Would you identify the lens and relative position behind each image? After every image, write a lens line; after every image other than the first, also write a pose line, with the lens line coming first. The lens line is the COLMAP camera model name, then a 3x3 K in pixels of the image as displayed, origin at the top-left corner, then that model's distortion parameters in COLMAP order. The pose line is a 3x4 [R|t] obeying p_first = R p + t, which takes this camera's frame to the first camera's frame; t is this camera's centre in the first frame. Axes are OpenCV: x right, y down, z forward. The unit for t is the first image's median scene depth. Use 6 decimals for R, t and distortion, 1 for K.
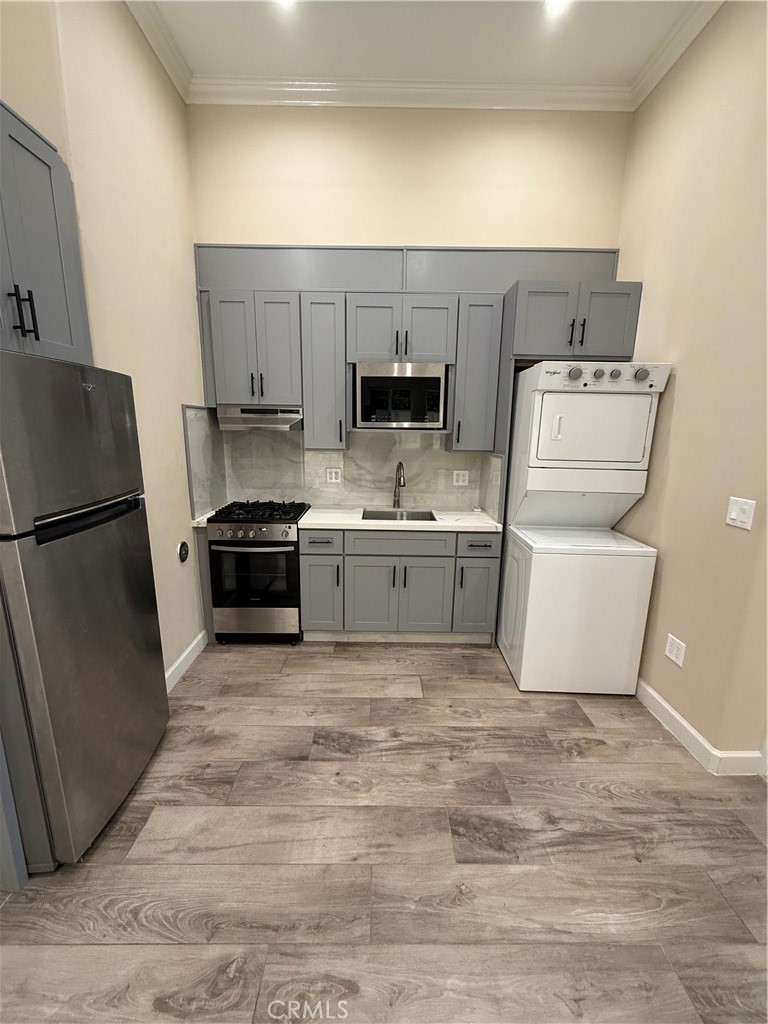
lens RADIAL K [[407.6, 0, 383.2], [0, 407.6, 509.9], [0, 0, 1]] dist [-0.000903, 0.000307]
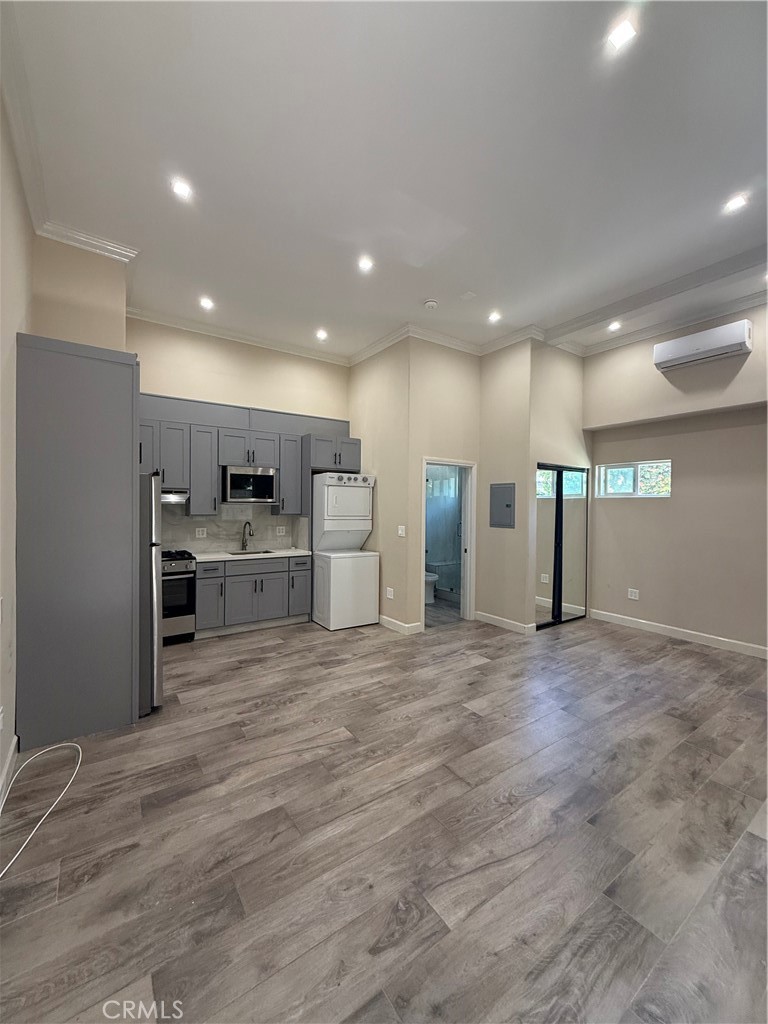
lens RADIAL K [[407.6, 0, 383.2], [0, 407.6, 509.9], [0, 0, 1]] dist [-0.000903, 0.000307]
pose [[0.824268, -0.014017, 0.566026, -0.580969], [0.116882, 0.982373, -0.145881, 0.186975], [-0.554004, 0.186403, 0.811378, -0.883989]]
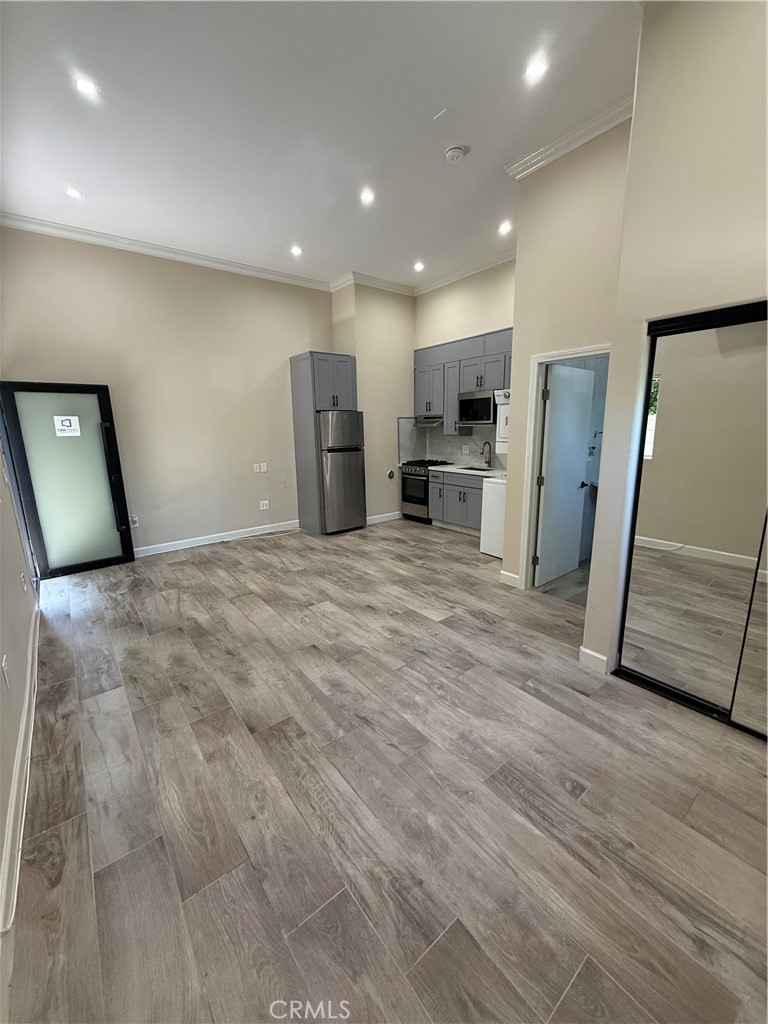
lens RADIAL K [[407.6, 0, 383.2], [0, 407.6, 509.9], [0, 0, 1]] dist [-0.000903, 0.000307]
pose [[0.609041, 0.135716, -0.781441, 1.630835], [-0.132547, 0.988812, 0.068426, 0.164350], [0.781985, 0.061903, 0.620216, -0.666652]]
